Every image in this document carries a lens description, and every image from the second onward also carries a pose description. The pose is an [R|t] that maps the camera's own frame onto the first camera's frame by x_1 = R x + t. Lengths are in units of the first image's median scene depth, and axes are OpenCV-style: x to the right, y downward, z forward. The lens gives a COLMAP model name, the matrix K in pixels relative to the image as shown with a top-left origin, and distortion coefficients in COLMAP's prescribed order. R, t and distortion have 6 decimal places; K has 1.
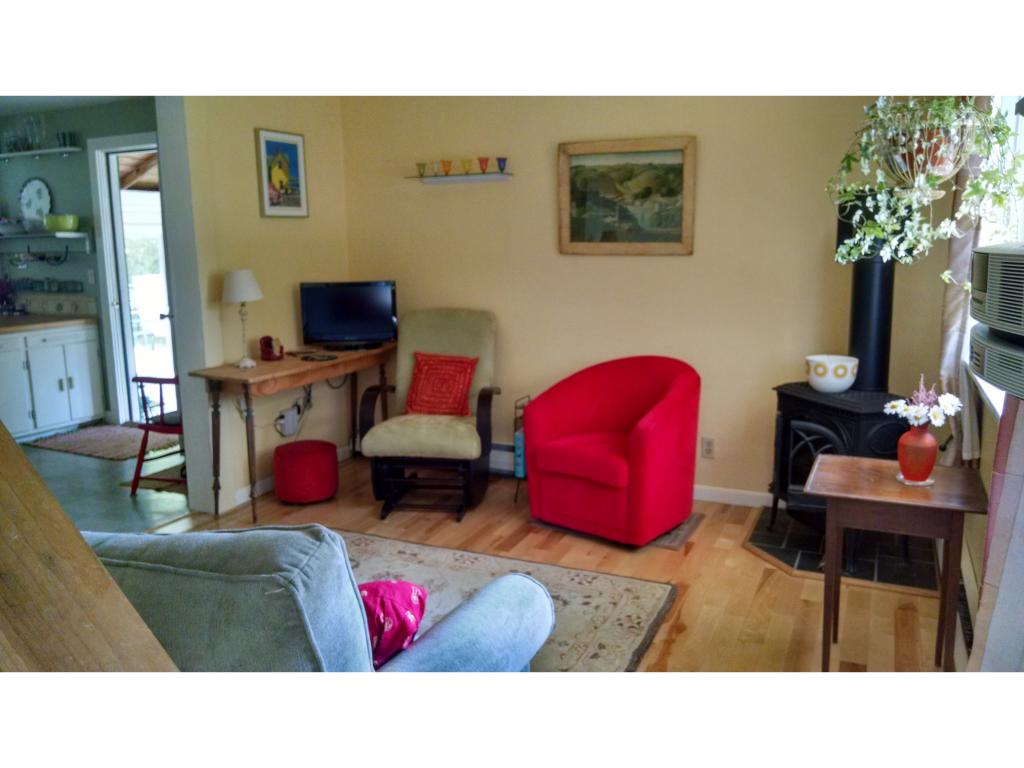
lens RADIAL K [[793.4, 0, 507.4], [0, 793.4, 382.8], [0, 0, 1]] dist [0.016329, -0.063857]
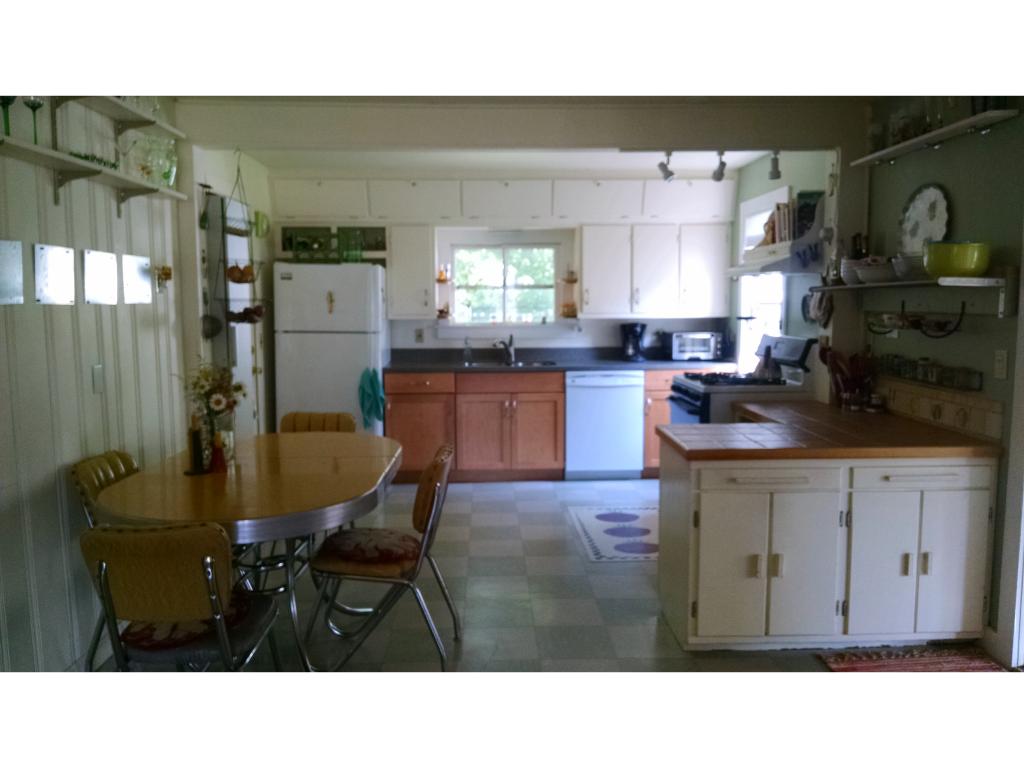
lens RADIAL K [[793.4, 0, 508.2], [0, 793.4, 375.7], [0, 0, 1]] dist [0.016329, -0.063857]
pose [[0.463616, 0.090572, -0.881395, -0.224566], [-0.152685, 0.988047, 0.021219, -0.088959], [0.872782, 0.124738, 0.471903, 0.487755]]
